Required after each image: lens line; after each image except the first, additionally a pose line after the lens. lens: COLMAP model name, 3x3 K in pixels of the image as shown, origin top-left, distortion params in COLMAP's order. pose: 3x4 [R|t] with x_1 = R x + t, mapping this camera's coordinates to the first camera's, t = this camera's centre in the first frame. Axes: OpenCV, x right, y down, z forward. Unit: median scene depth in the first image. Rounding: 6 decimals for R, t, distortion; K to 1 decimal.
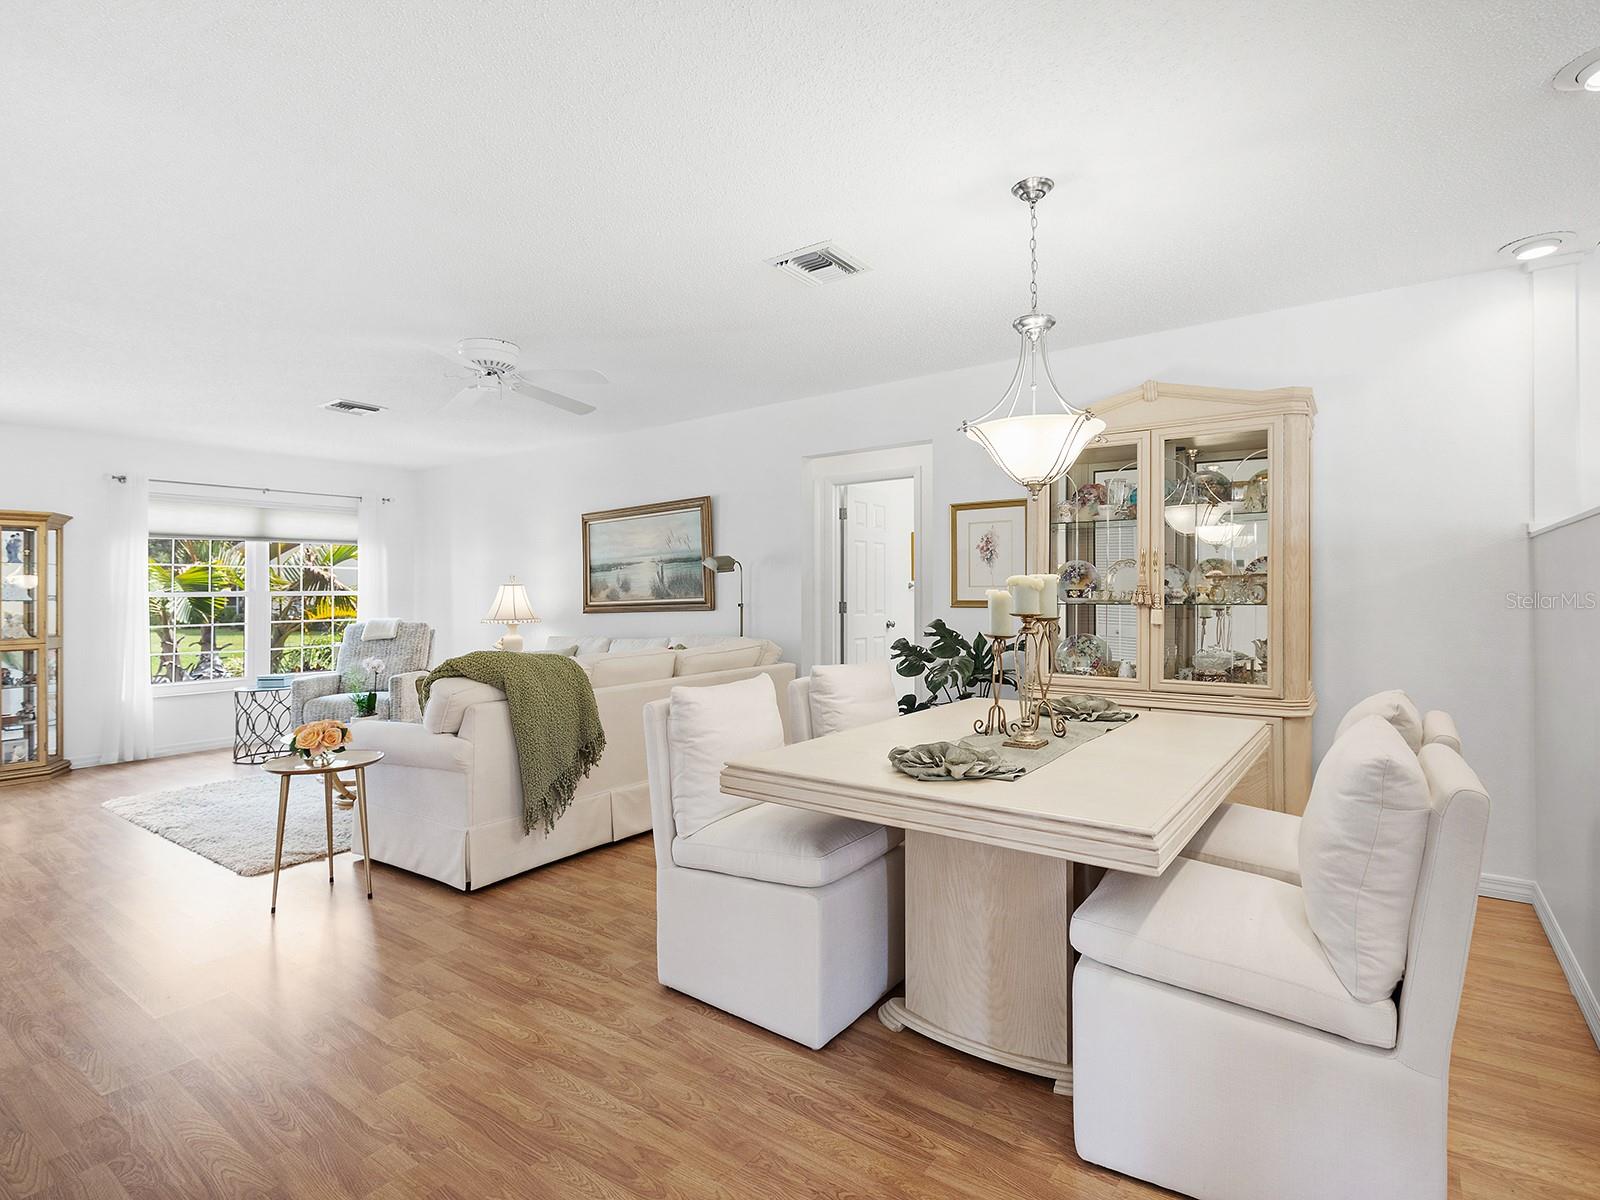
lens RADIAL K [[749.9, 0, 799.8], [0, 749.9, 609.1], [0, 0, 1]] dist [-0.001382, -0.001491]
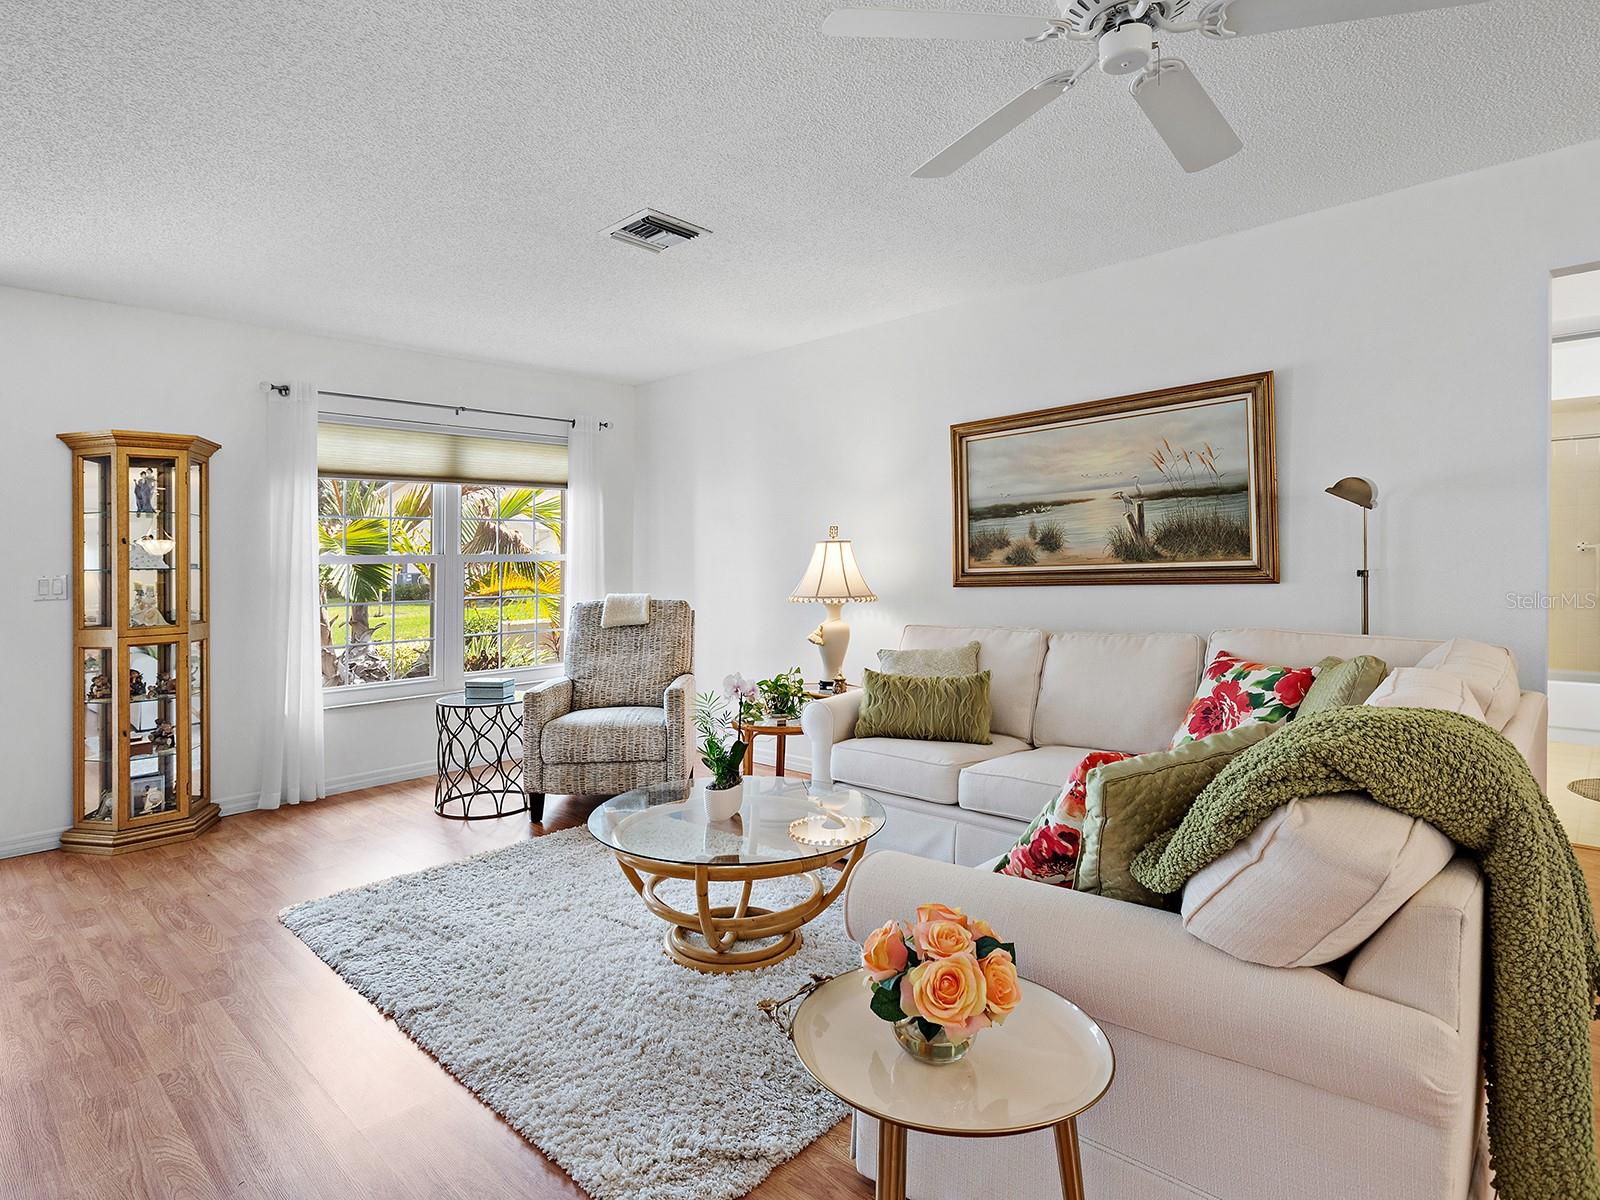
lens RADIAL K [[847.7, 0, 800.4], [0, 847.7, 579.8], [0, 0, 1]] dist [-0.002747, 0.000395]
pose [[0.987676, -0.001073, -0.156507, -0.334035], [0.001812, 0.999988, 0.004579, -0.004168], [0.156500, -0.004806, 0.987666, 0.324249]]
